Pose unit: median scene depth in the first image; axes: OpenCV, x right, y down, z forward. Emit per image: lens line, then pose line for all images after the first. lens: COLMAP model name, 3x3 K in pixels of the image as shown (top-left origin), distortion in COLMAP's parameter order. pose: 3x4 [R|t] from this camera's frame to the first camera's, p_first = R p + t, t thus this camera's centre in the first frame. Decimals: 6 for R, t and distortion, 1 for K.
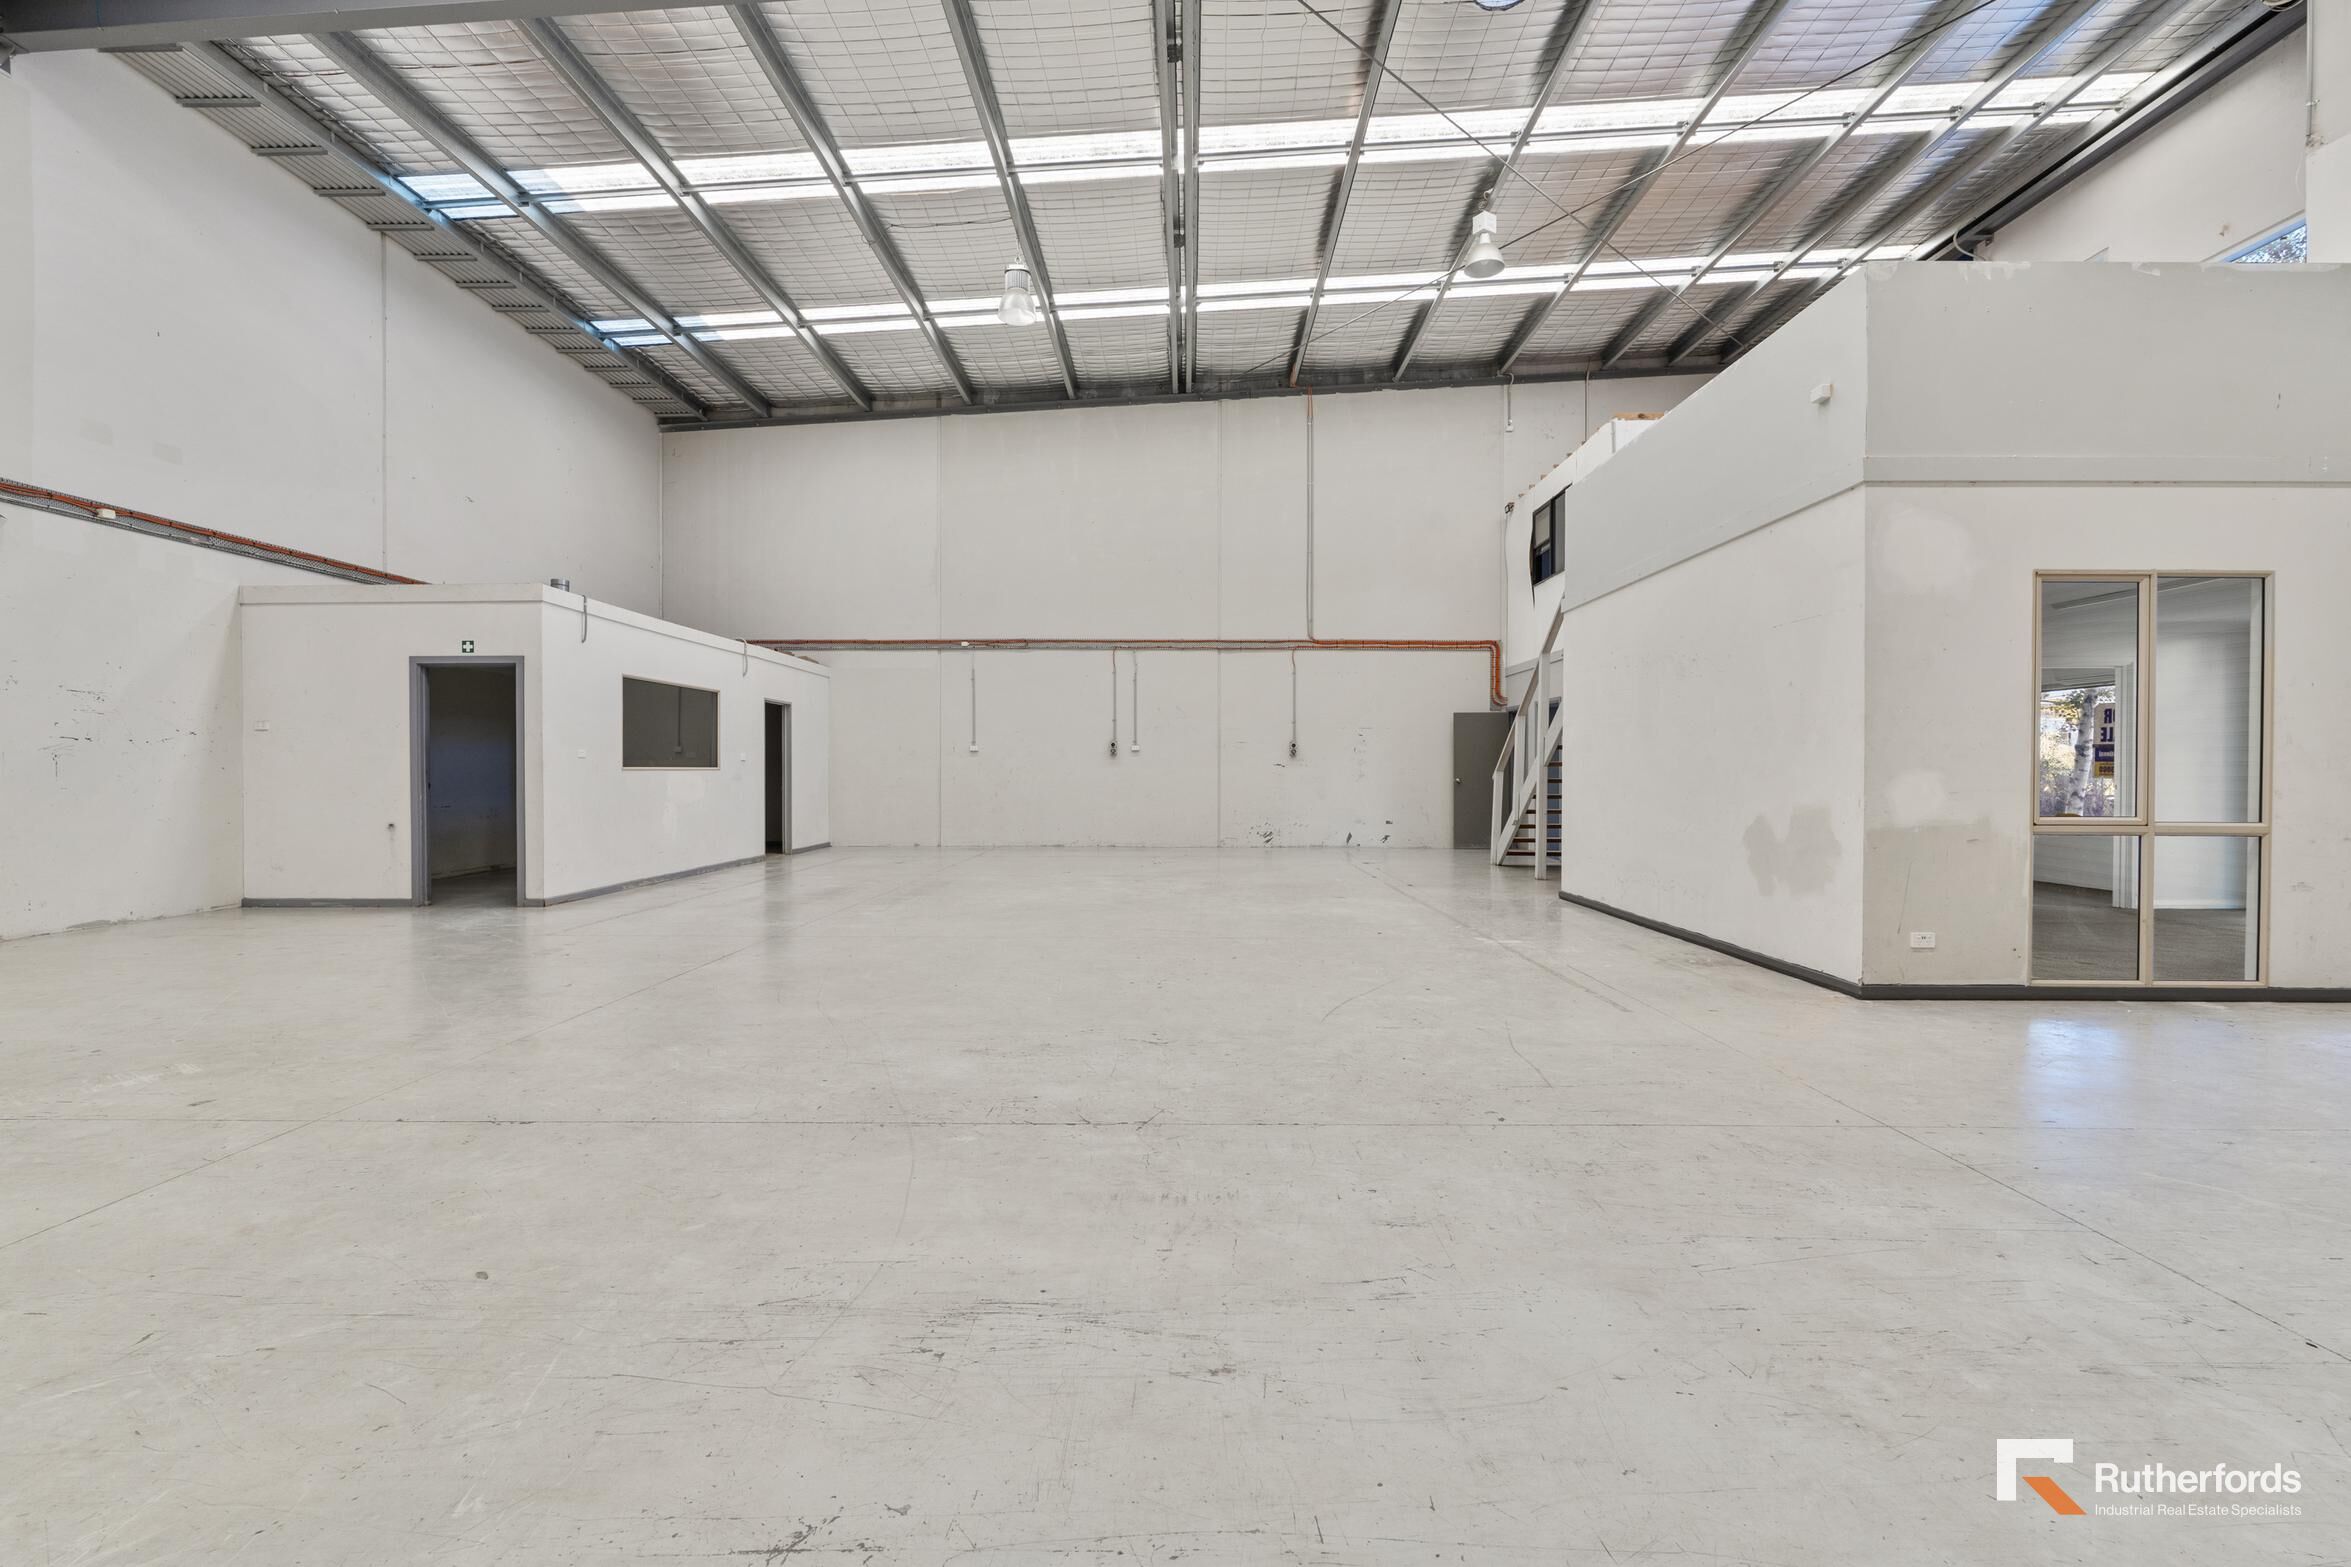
lens RADIAL K [[1048.0, 0, 1167.7], [0, 1048.0, 777.5], [0, 0, 1]] dist [-0.005932, 0.001591]
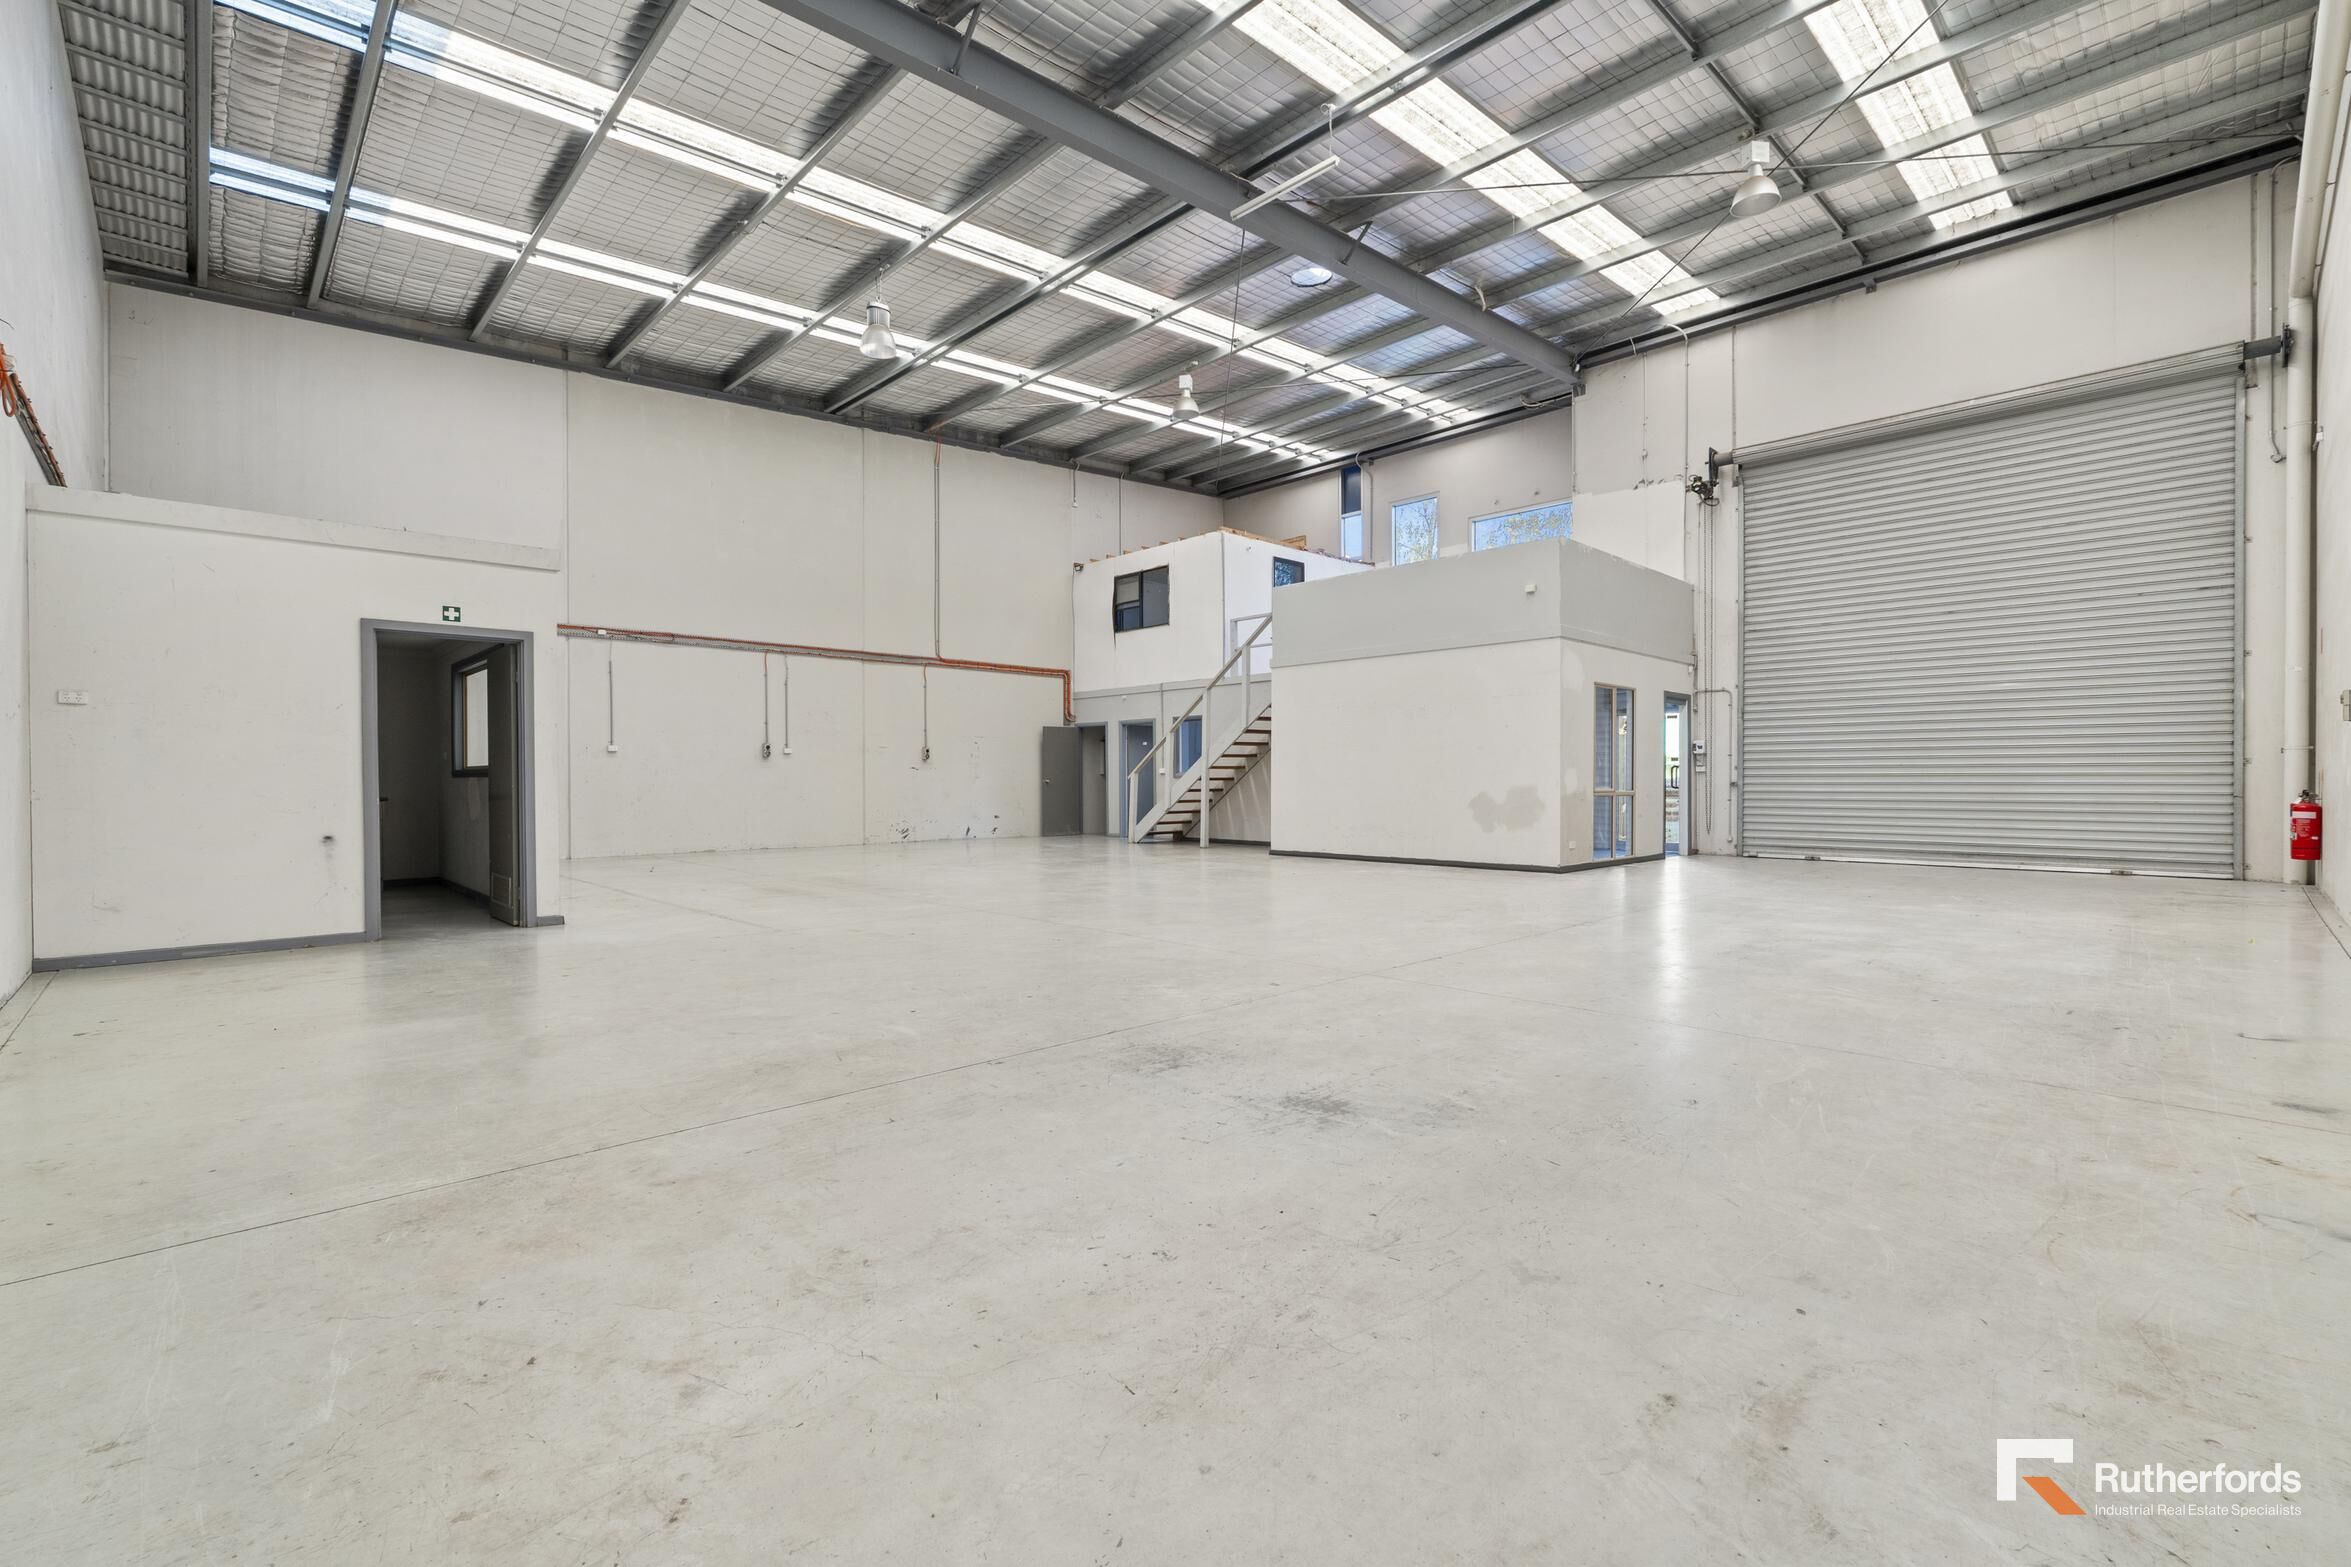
lens RADIAL K [[1048.0, 0, 1189.1], [0, 1048.0, 789.6], [0, 0, 1]] dist [-0.005932, 0.001591]
pose [[0.698946, -0.009341, 0.715113, -0.758640], [0.007335, 0.999956, 0.005893, 0.010032], [-0.715137, 0.001127, 0.698984, 0.015699]]
